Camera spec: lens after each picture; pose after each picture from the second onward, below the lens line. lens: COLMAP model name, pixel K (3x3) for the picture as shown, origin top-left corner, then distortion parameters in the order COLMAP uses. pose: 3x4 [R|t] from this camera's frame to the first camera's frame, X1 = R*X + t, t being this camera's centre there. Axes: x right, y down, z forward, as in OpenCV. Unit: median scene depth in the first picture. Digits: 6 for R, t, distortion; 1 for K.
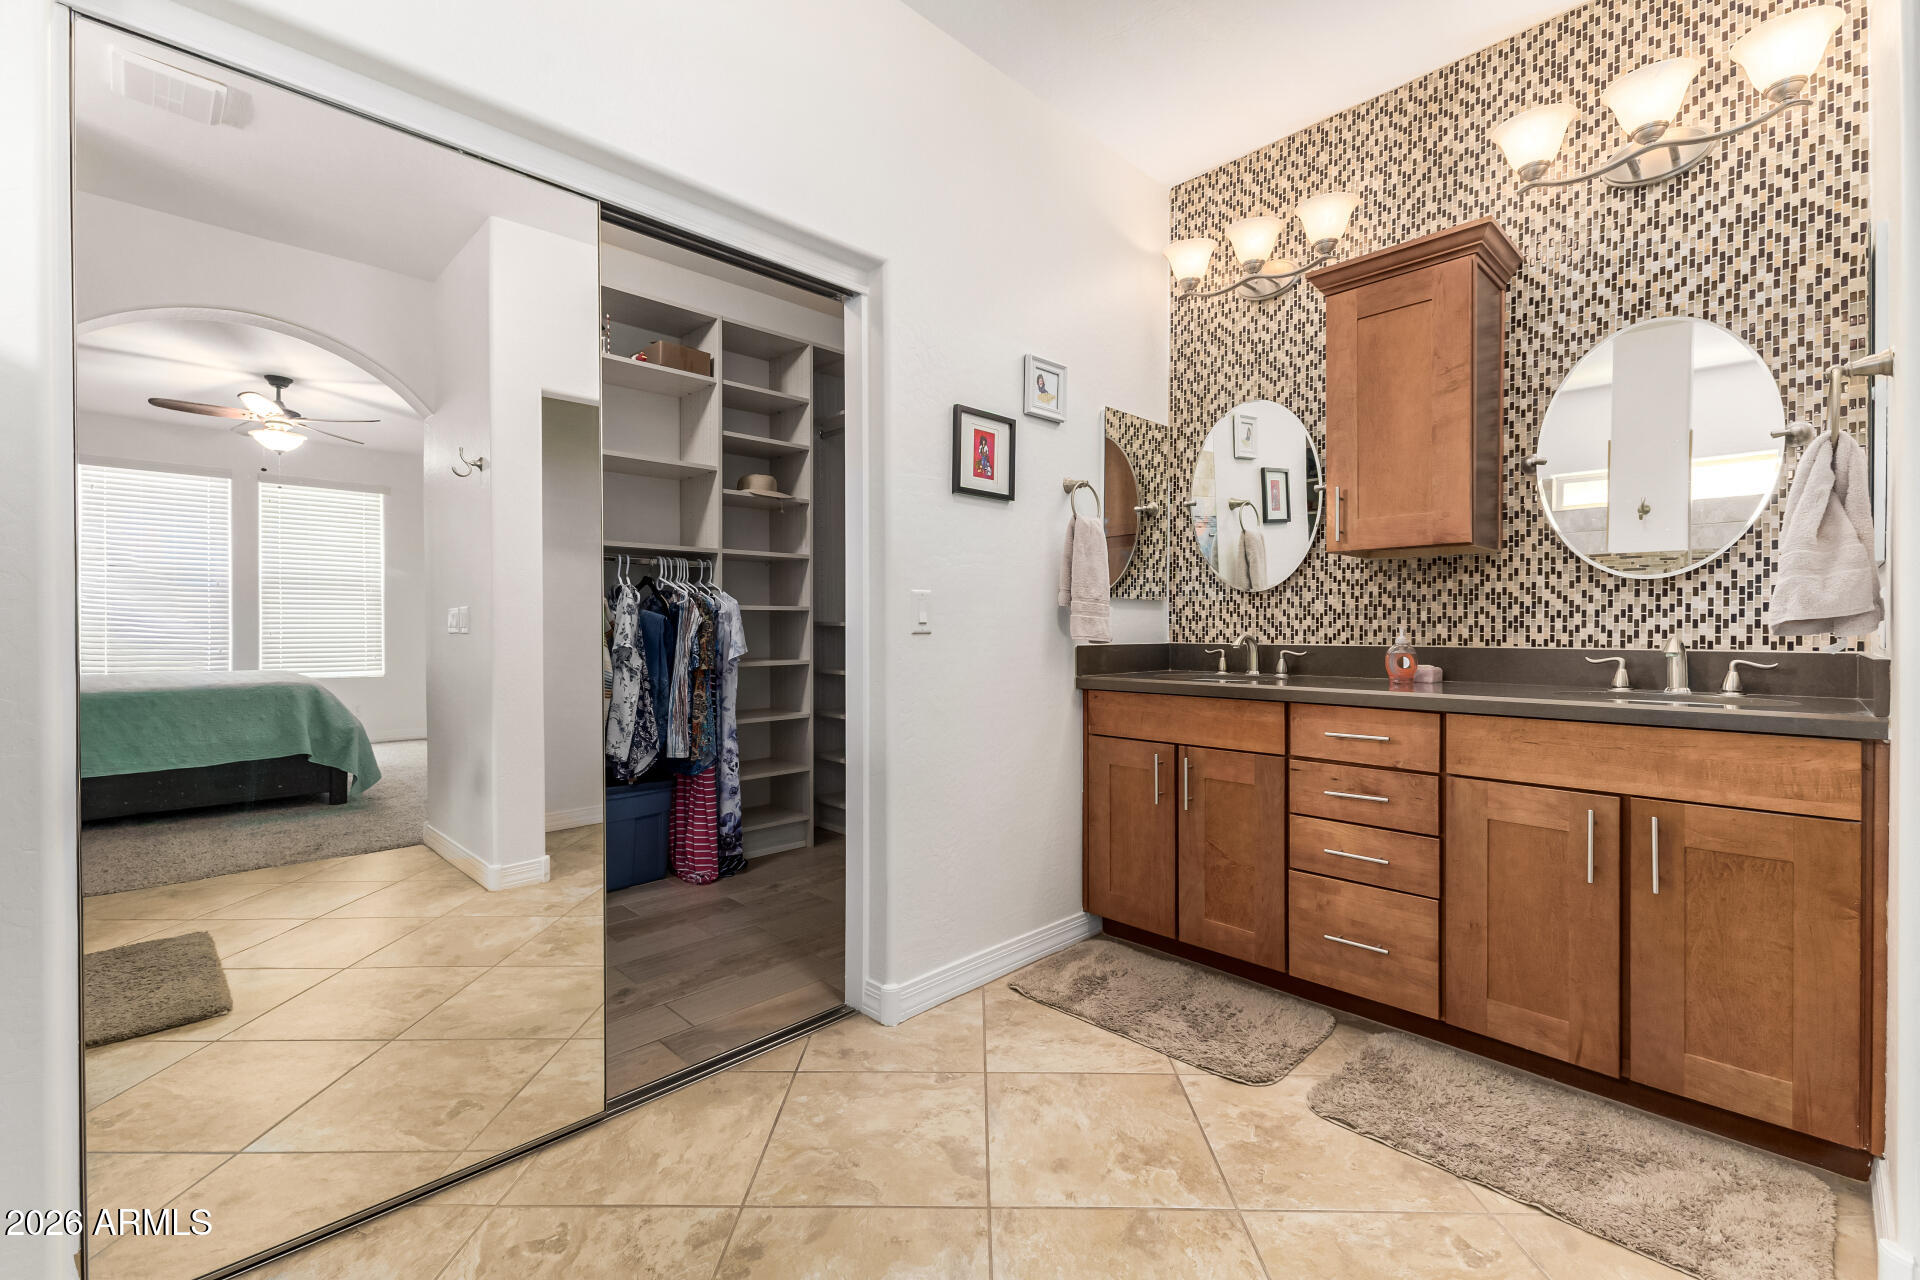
lens RADIAL K [[830.9, 0, 960.3], [0, 830.9, 646.6], [0, 0, 1]] dist [0.008386, -0.002709]
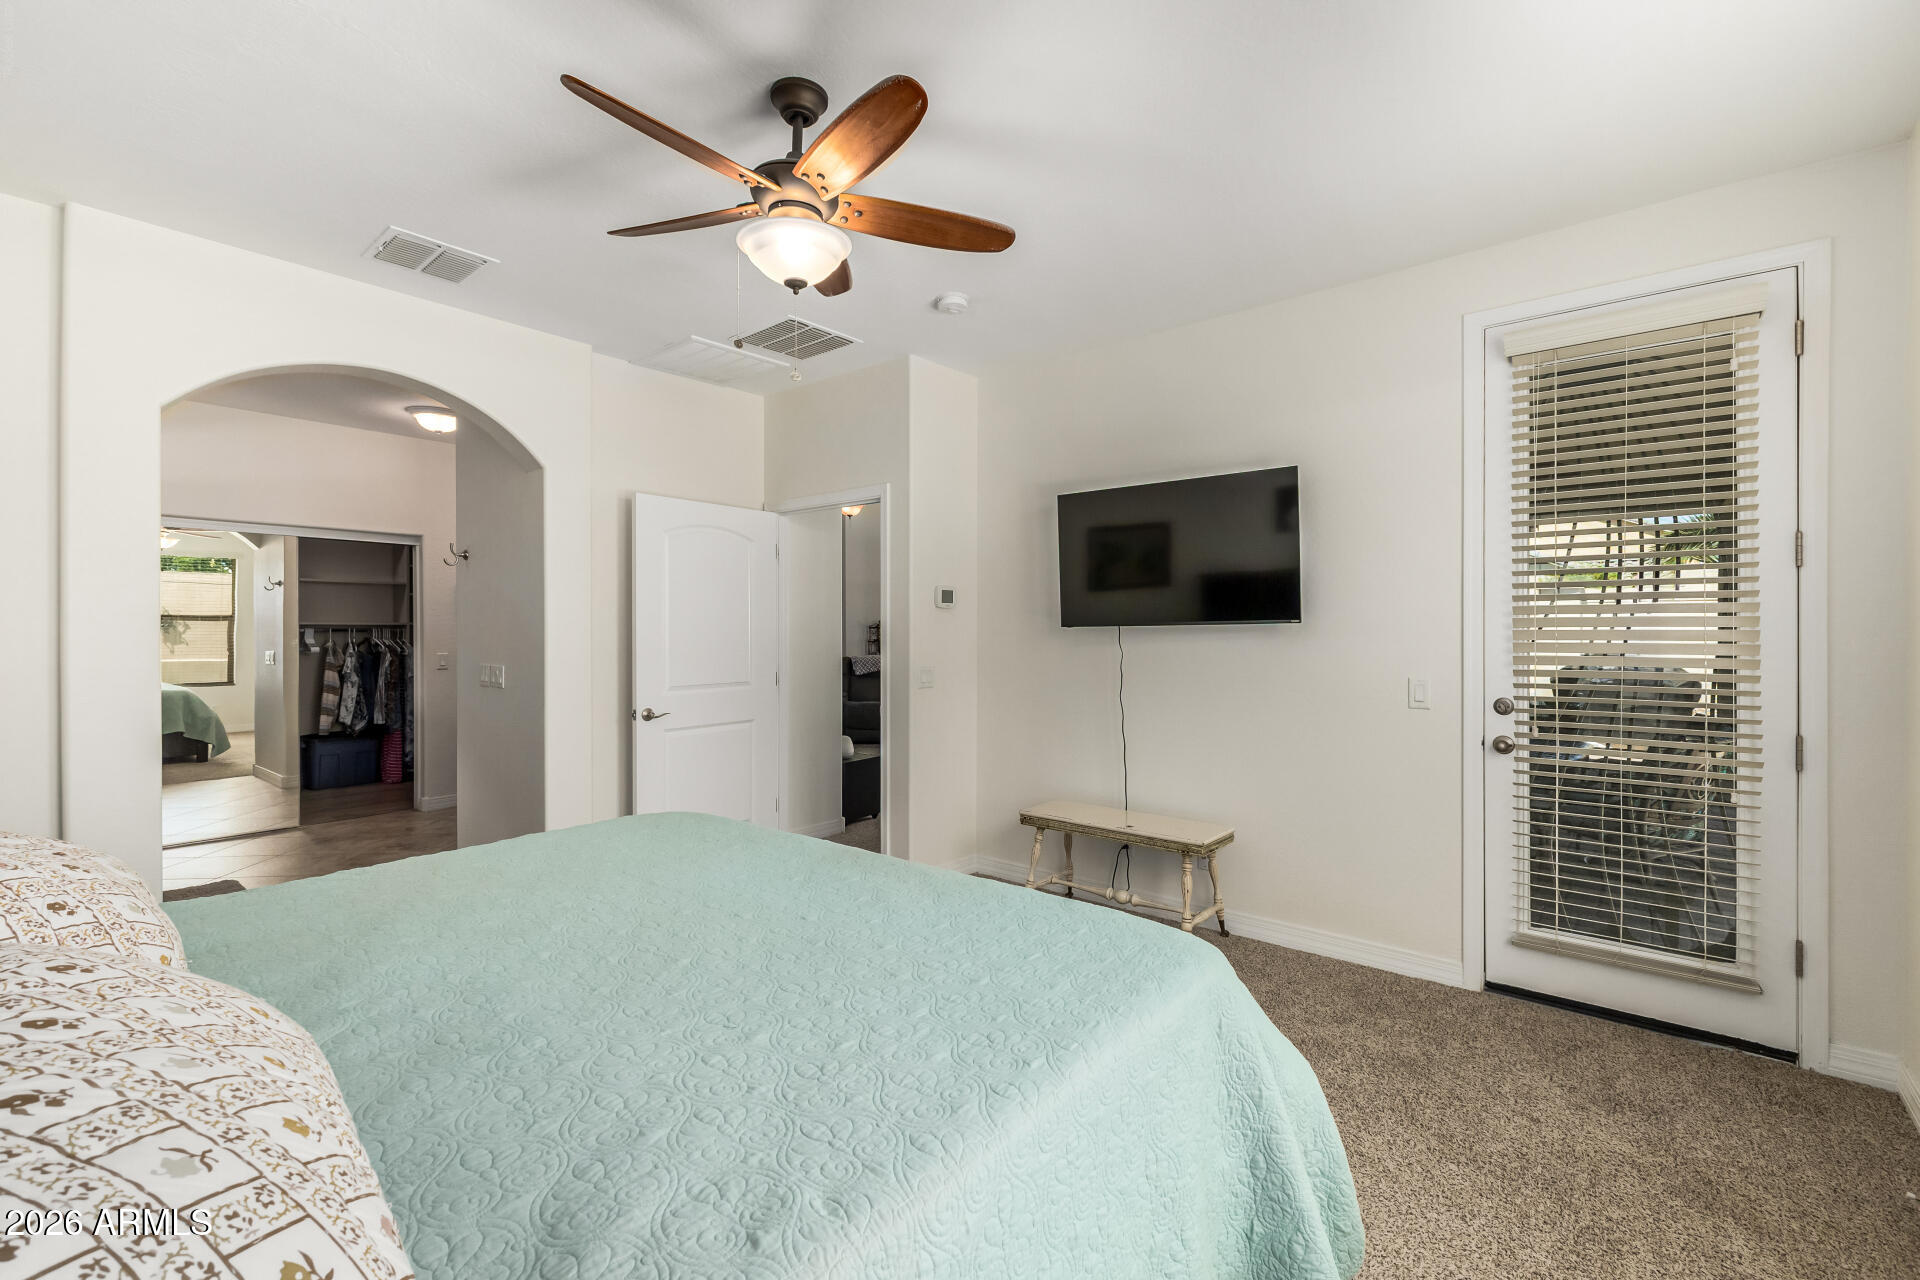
lens RADIAL K [[830.9, 0, 959.8], [0, 830.9, 642.0], [0, 0, 1]] dist [0.008386, -0.002709]
pose [[0.994857, 0.002114, 0.101264, 0.916997], [-0.001040, 0.999943, -0.010662, -0.053933], [-0.101281, 0.010502, 0.994802, -1.263351]]
